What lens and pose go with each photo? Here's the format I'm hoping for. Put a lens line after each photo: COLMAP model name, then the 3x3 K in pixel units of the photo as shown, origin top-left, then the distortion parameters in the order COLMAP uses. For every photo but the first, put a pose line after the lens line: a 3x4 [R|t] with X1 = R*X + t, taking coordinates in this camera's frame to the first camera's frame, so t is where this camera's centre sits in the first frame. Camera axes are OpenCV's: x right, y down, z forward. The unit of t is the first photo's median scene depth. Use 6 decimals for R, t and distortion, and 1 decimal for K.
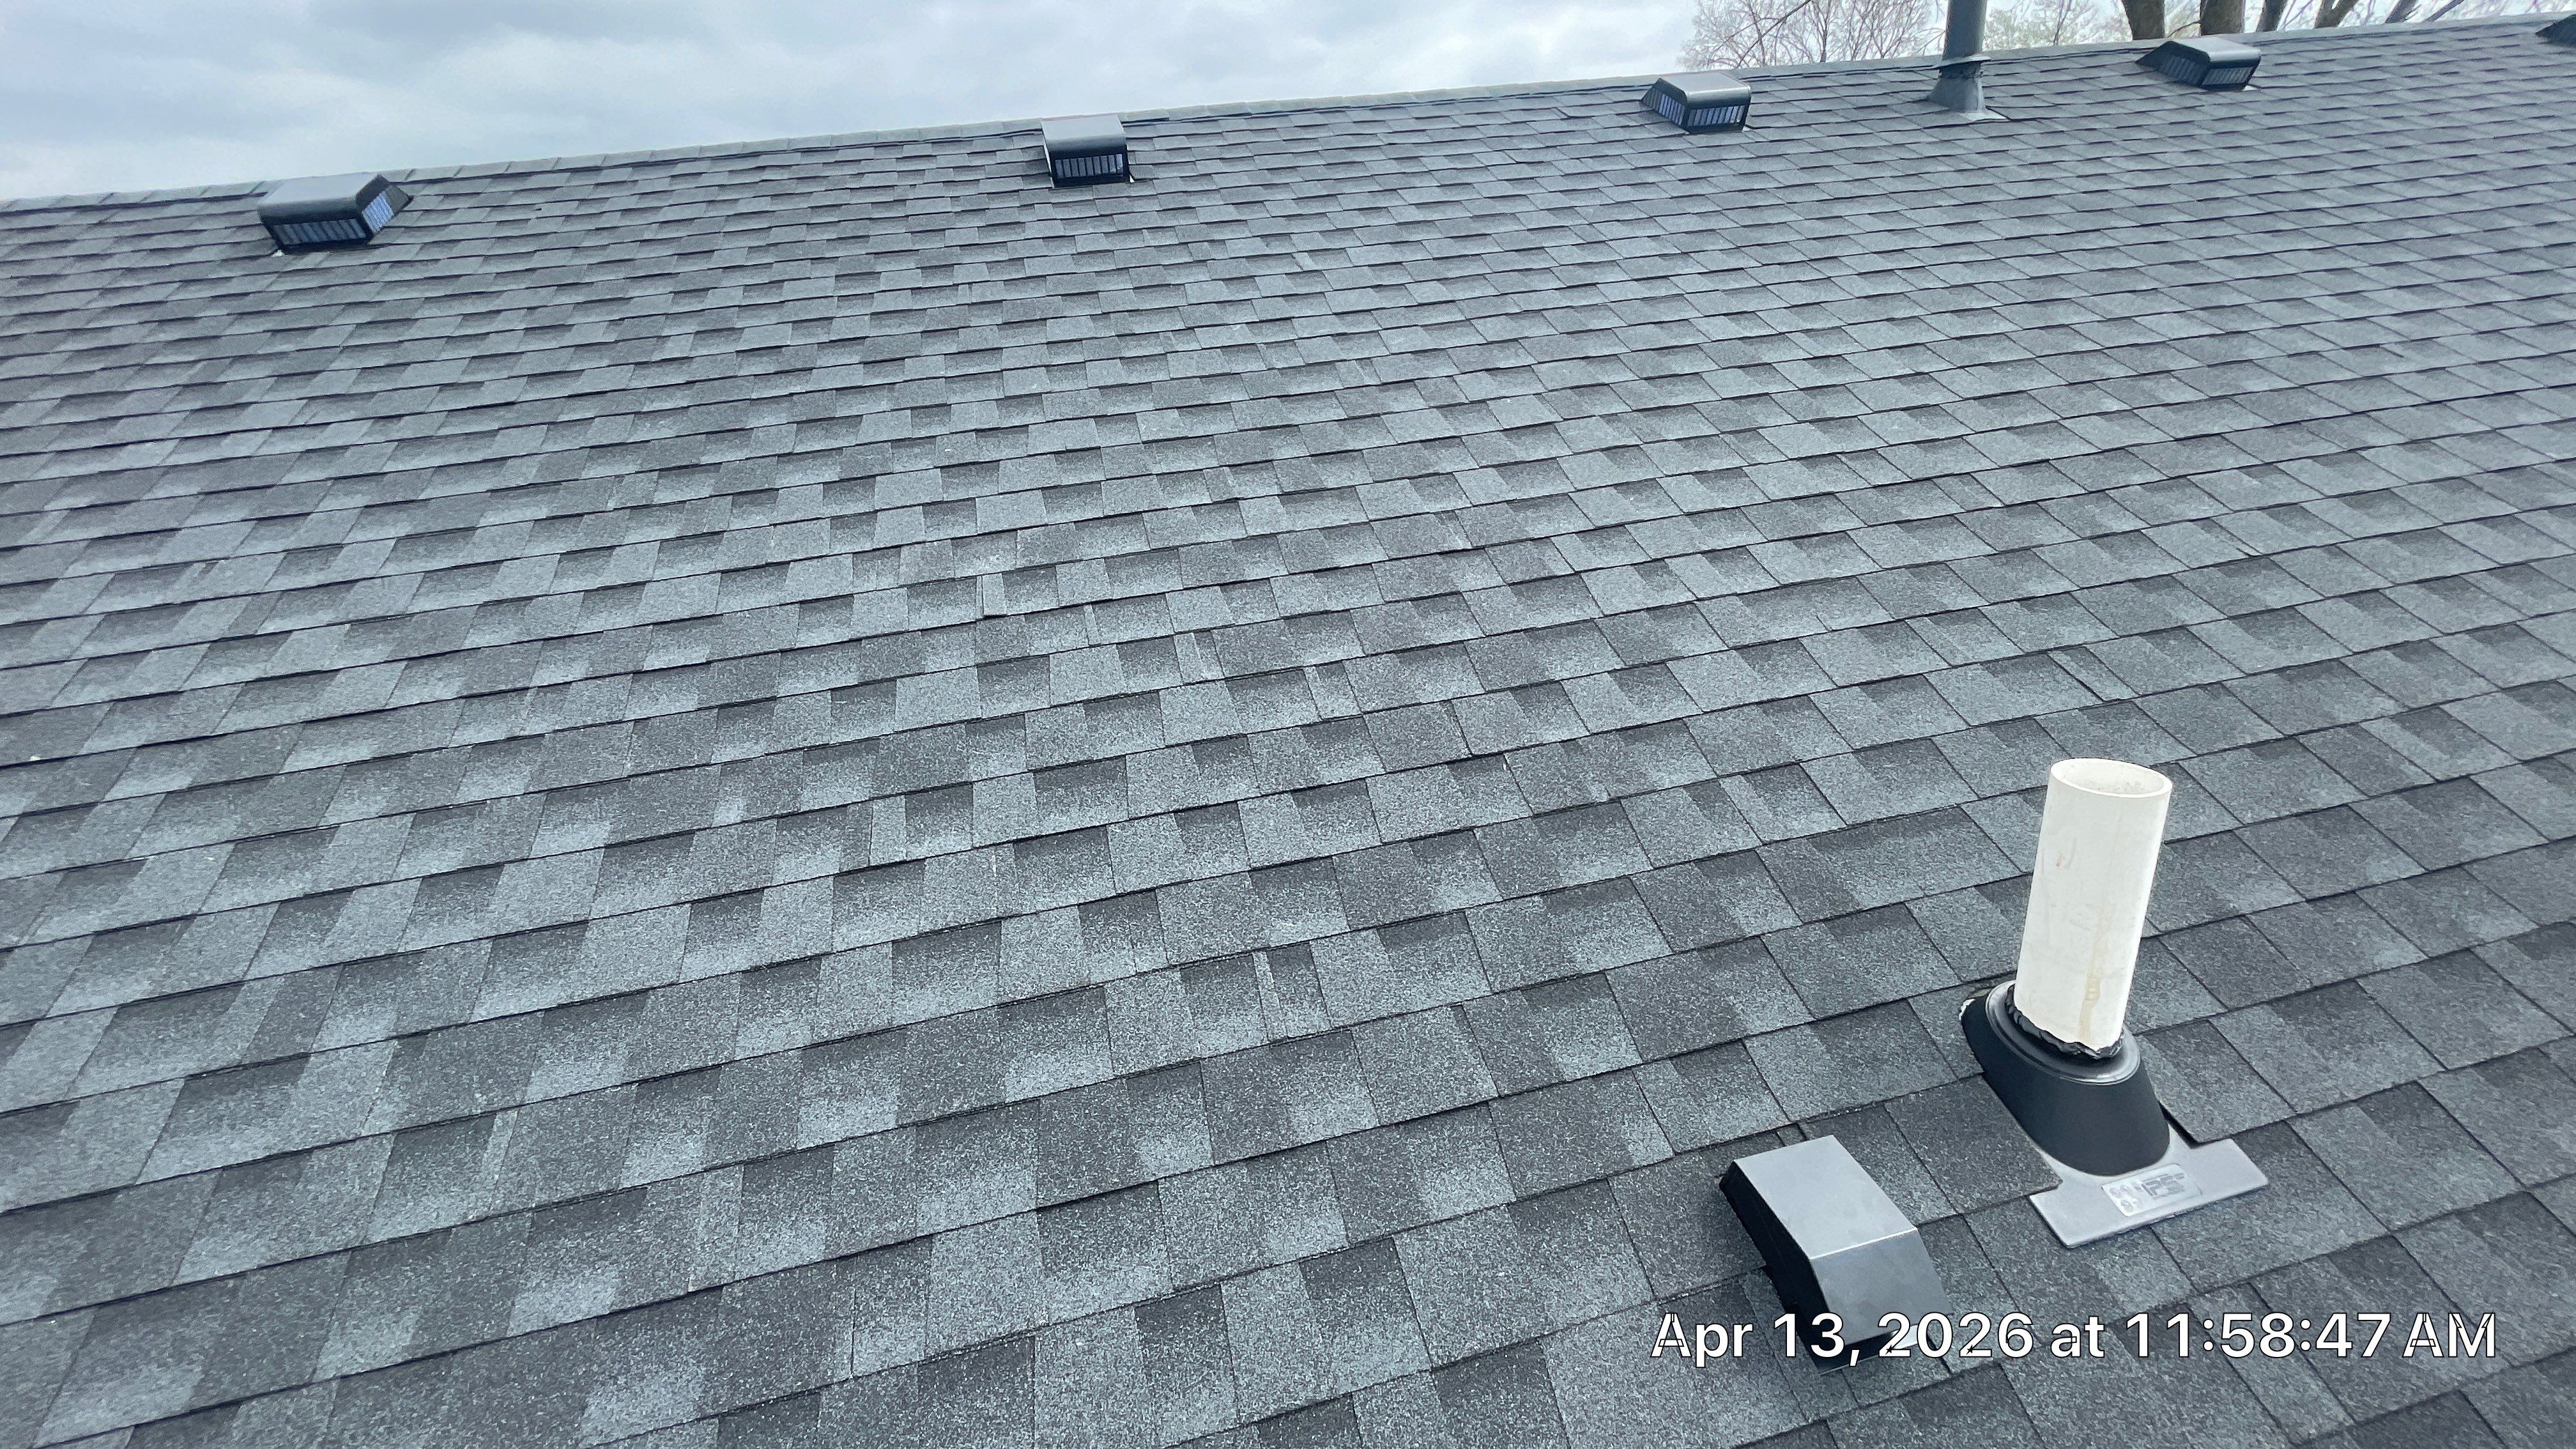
lens RADIAL K [[1040.6, 0, 1289.9], [0, 1040.6, 732.5], [0, 0, 1]] dist [-0.001623, 0.000498]
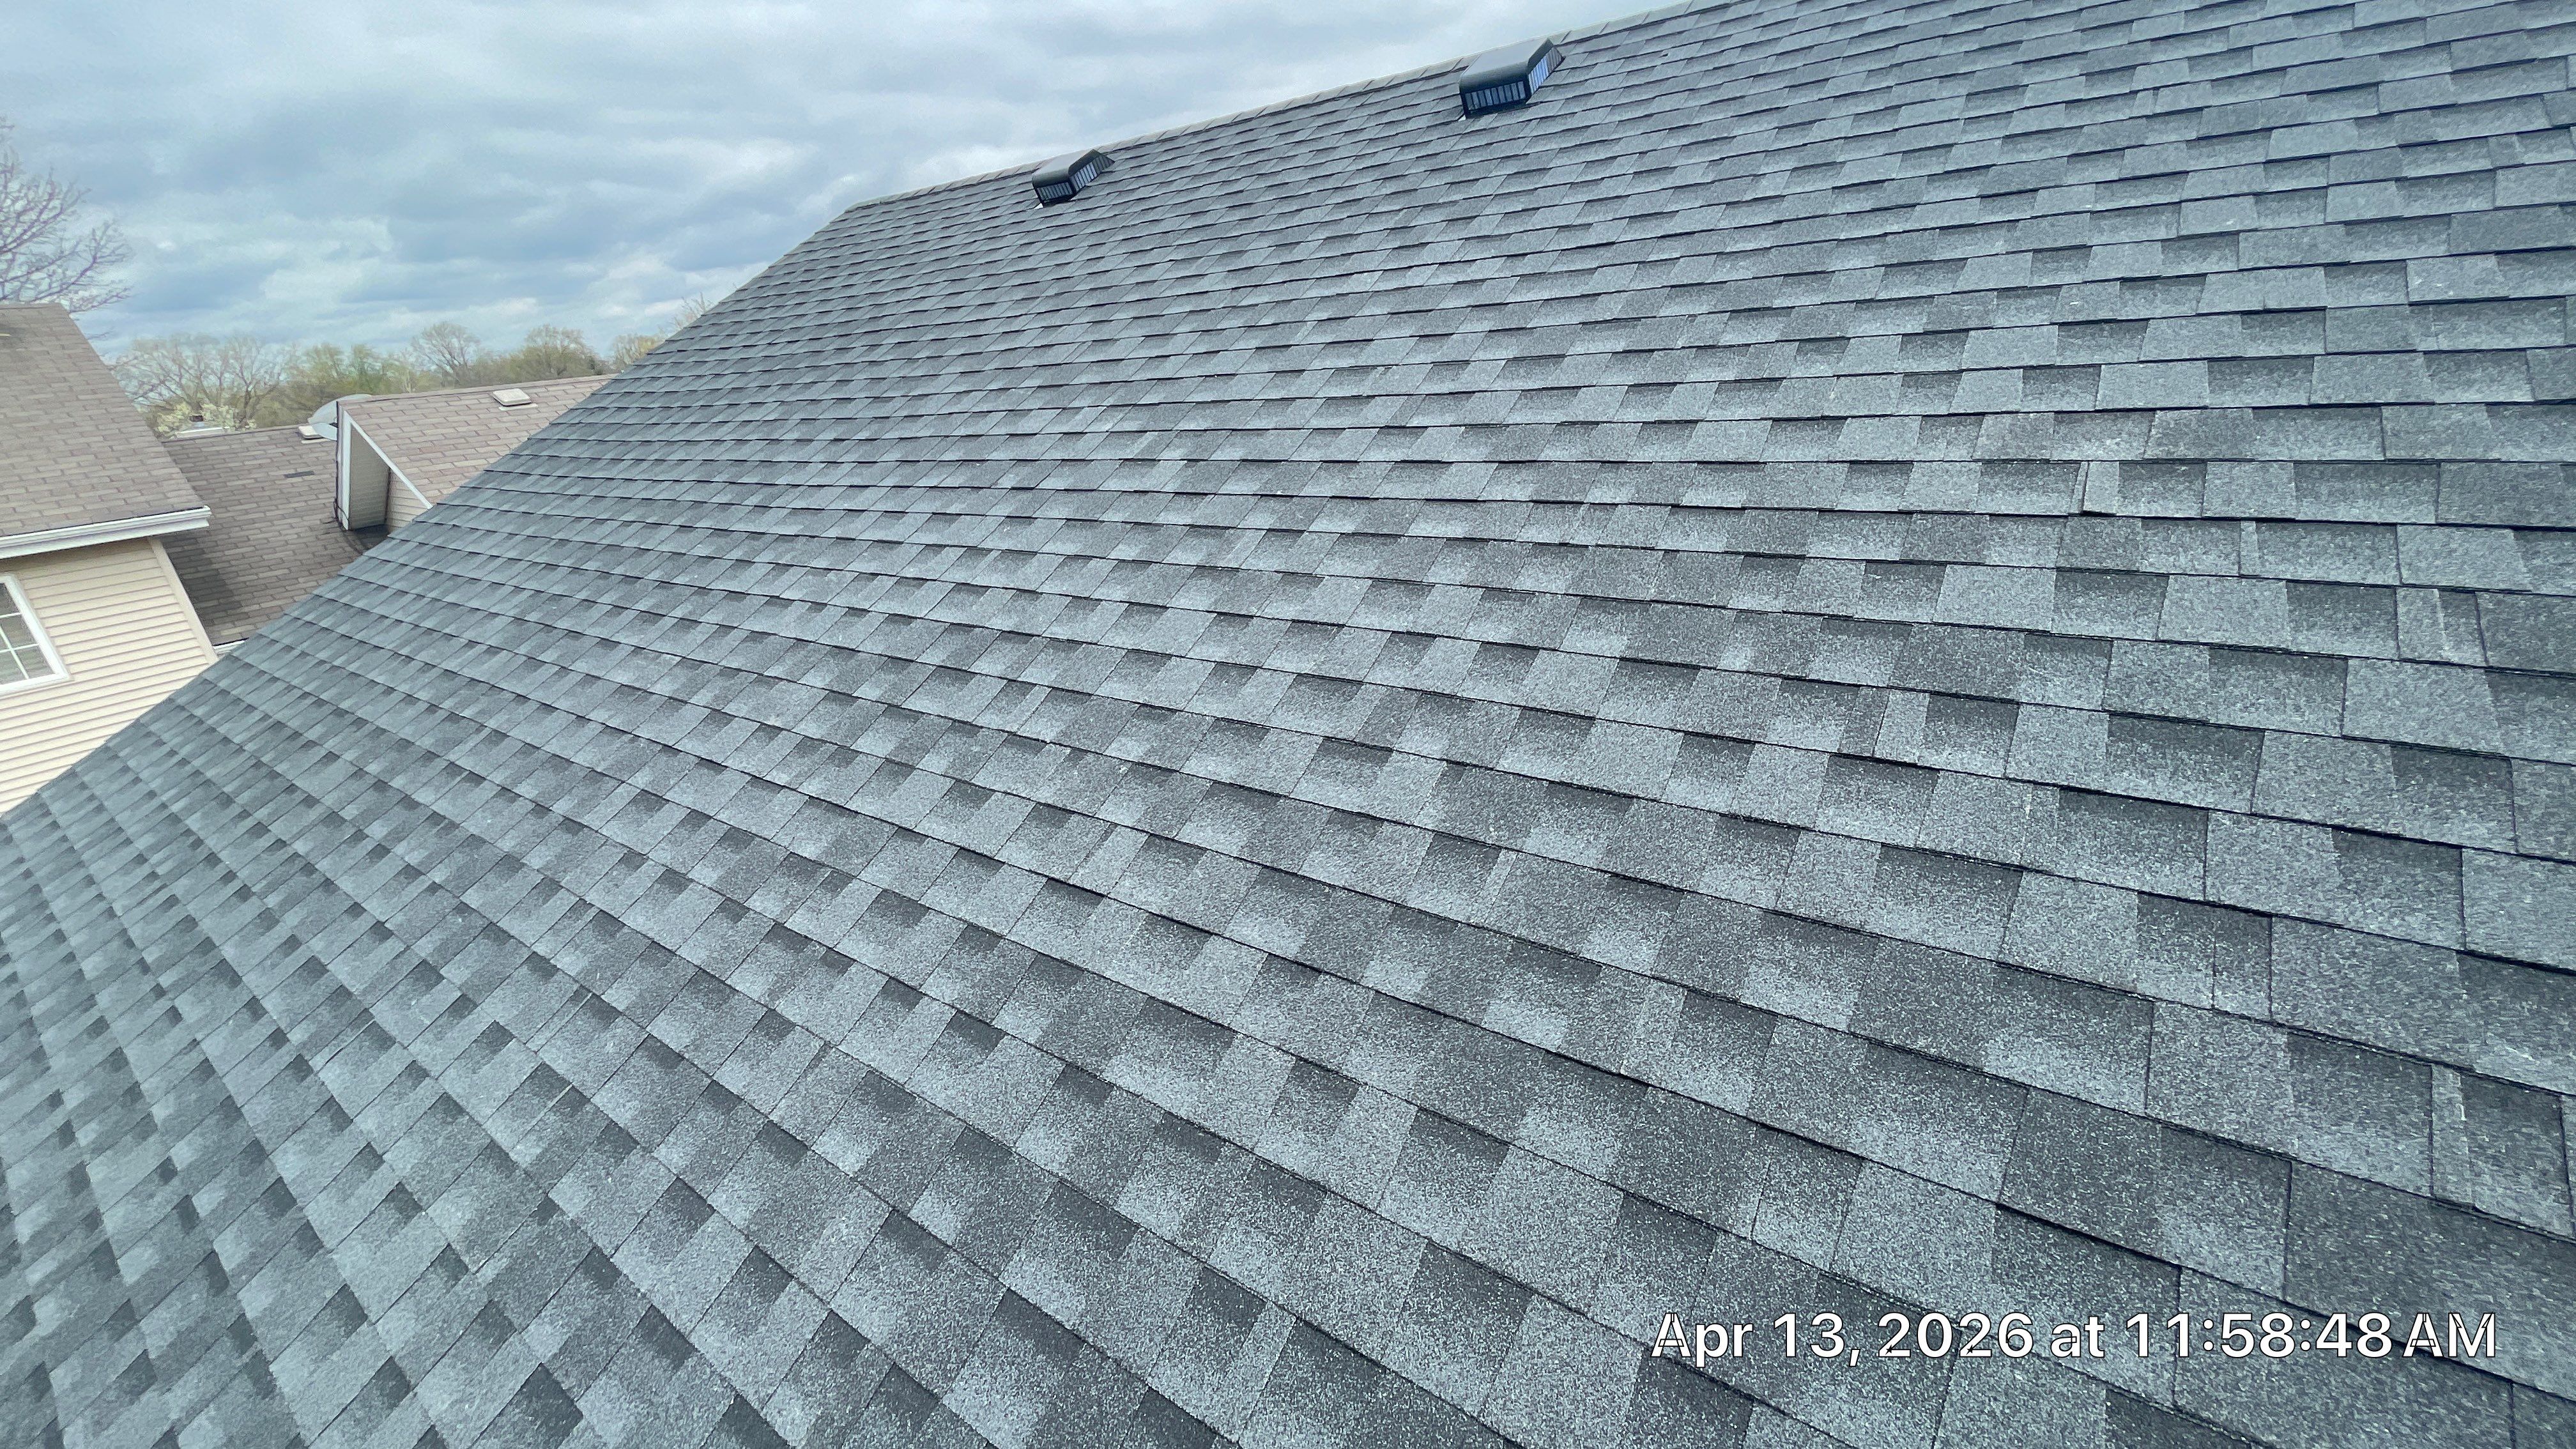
lens RADIAL K [[1040.6, 0, 1289.9], [0, 1040.6, 732.5], [0, 0, 1]] dist [-0.001623, 0.000498]
pose [[0.668123, 0.319982, -0.671732, -0.106295], [-0.236663, 0.947309, 0.215862, 0.024275], [0.705409, 0.014752, 0.708647, -0.016874]]
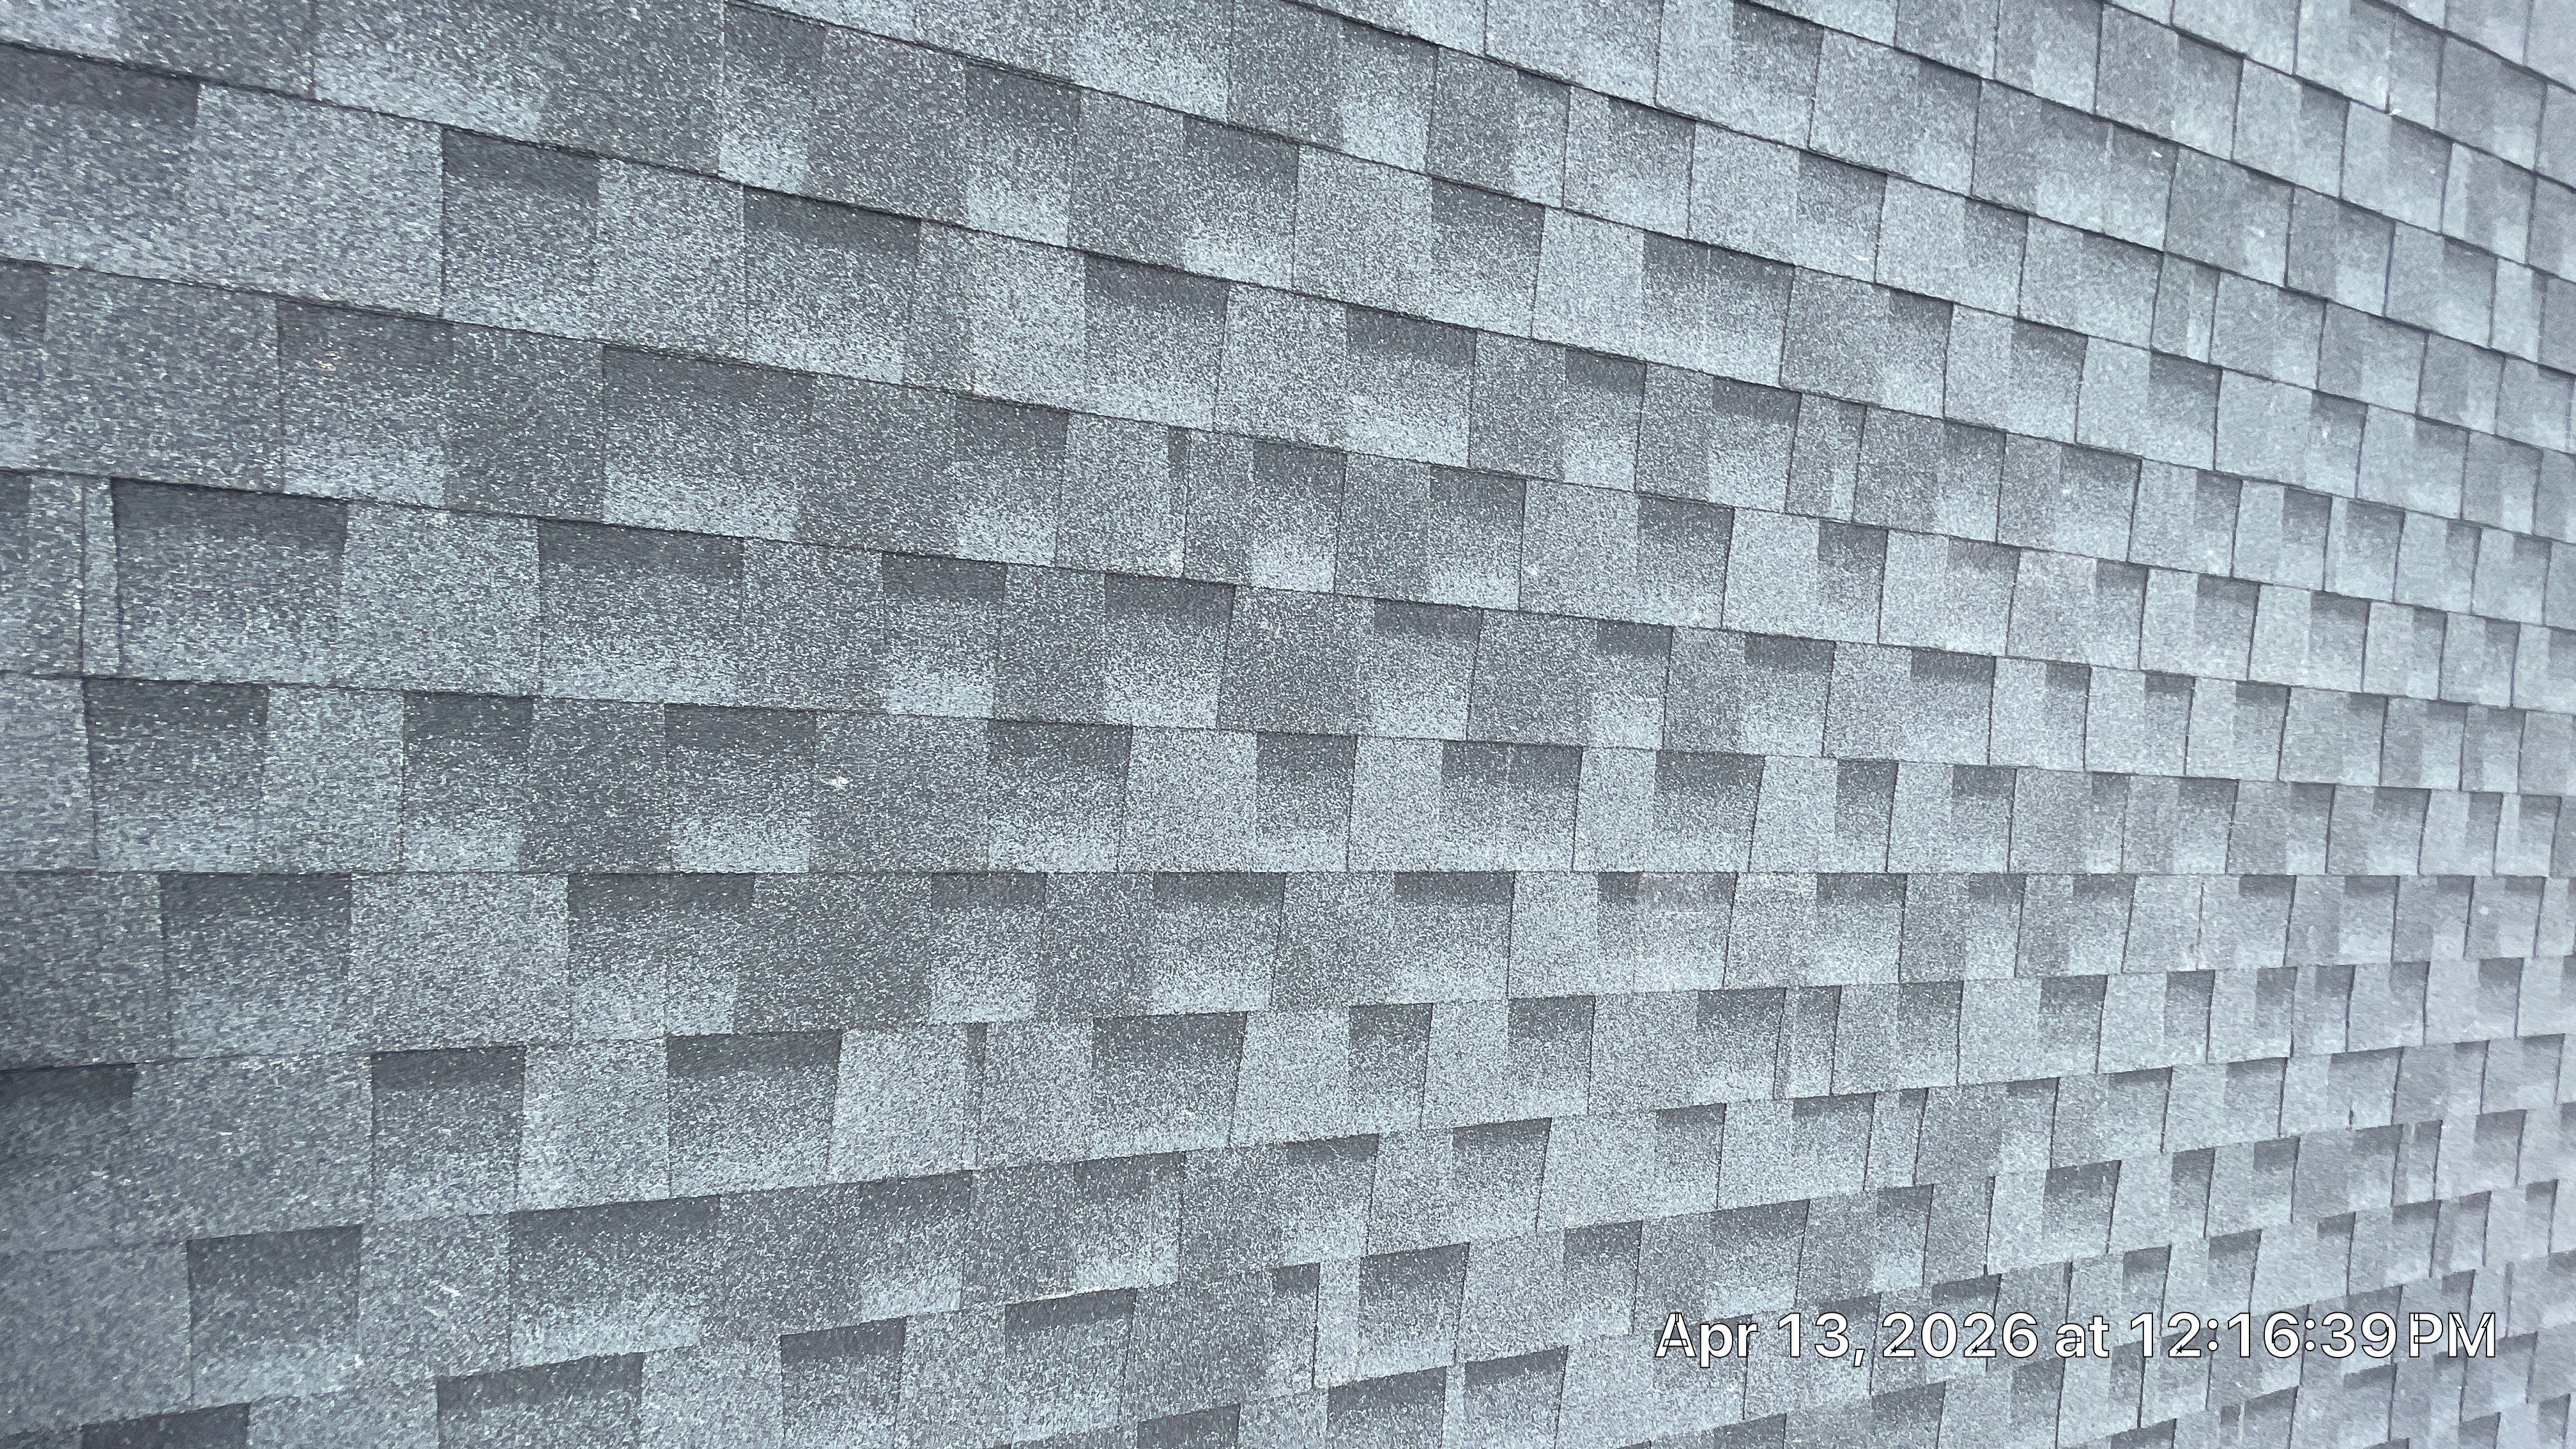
lens RADIAL K [[1040.6, 0, 1289.9], [0, 1040.6, 732.5], [0, 0, 1]] dist [-0.001623, 0.000498]
pose [[0.899071, 0.279487, 0.336984, -1.012732], [-0.436541, 0.630695, 0.641604, 0.073451], [-0.033214, -0.723955, 0.689047, 0.022477]]
